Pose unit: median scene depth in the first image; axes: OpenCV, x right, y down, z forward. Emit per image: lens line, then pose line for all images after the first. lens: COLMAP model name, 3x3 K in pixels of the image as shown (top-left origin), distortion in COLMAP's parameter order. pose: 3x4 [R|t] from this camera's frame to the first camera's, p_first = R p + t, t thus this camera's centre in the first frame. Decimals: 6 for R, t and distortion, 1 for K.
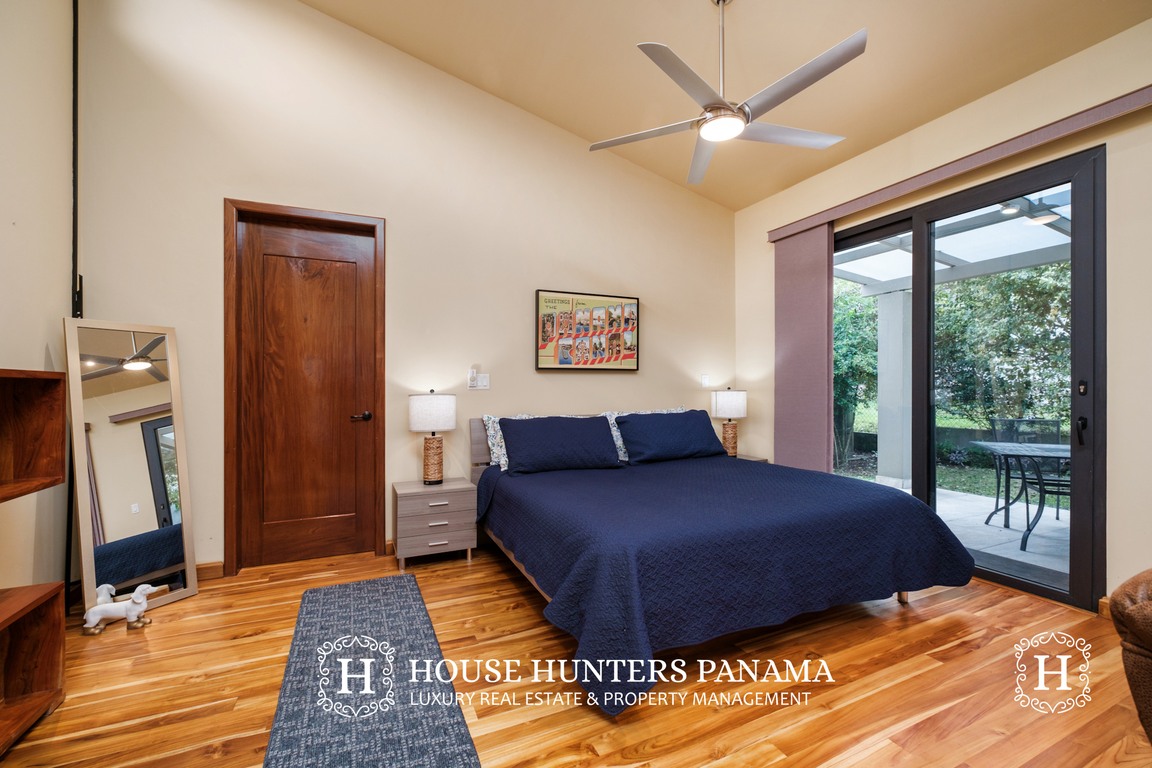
lens RADIAL K [[478.9, 0, 576.8], [0, 478.9, 383.7], [0, 0, 1]] dist [0.000450, -0.000084]
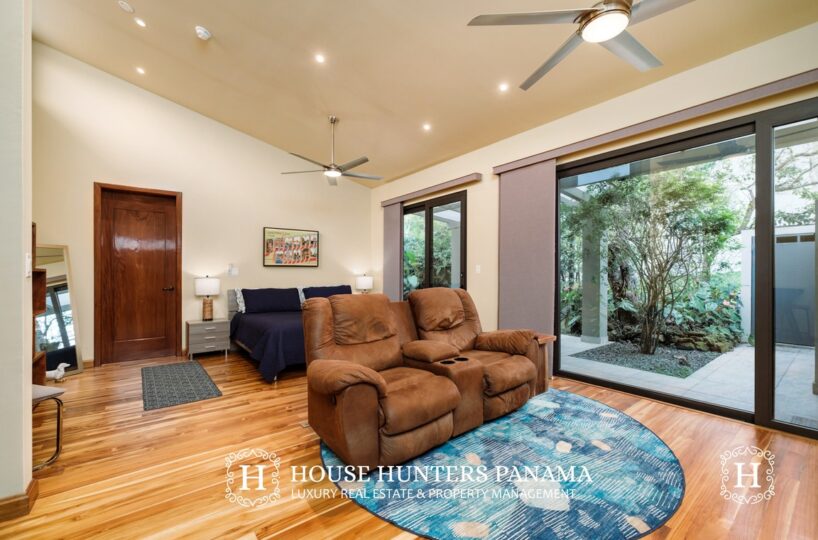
lens RADIAL K [[340.1, 0, 409.3], [0, 340.1, 272.8], [0, 0, 1]] dist [0.000450, -0.000084]
pose [[0.972916, 0.000210, 0.231160, 0.211679], [-0.001307, 0.999989, 0.004590, -0.008466], [-0.231157, -0.004768, 0.972905, -0.644127]]
